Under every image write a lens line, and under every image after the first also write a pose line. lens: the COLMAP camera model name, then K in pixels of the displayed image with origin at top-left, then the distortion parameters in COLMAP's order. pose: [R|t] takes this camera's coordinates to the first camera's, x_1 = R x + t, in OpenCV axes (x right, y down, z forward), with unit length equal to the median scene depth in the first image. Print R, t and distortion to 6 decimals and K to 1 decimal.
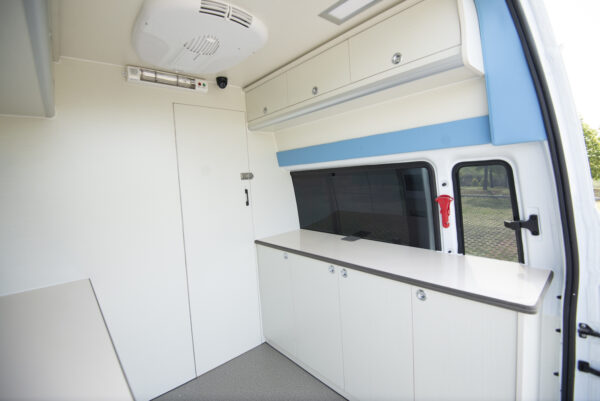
lens RADIAL K [[274.2, 0, 291.2], [0, 274.2, 201.8], [0, 0, 1]] dist [-0.034389, -0.002623]
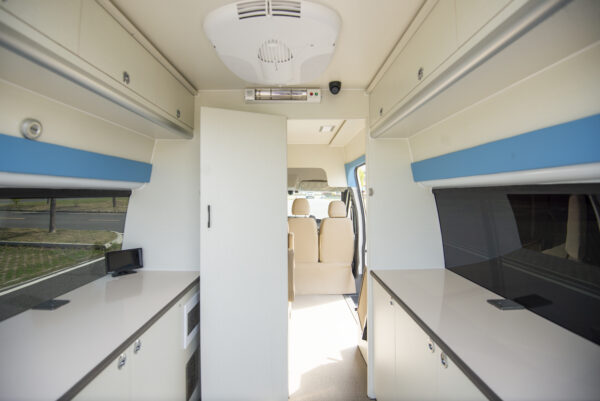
lens RADIAL K [[274.2, 0, 299.2], [0, 274.2, 195.2], [0, 0, 1]] dist [-0.034389, -0.002623]
pose [[0.751705, 0.056530, -0.657072, 0.276903], [-0.099025, 0.994699, -0.027709, -0.047471], [0.652023, 0.085895, 0.753318, 0.272710]]
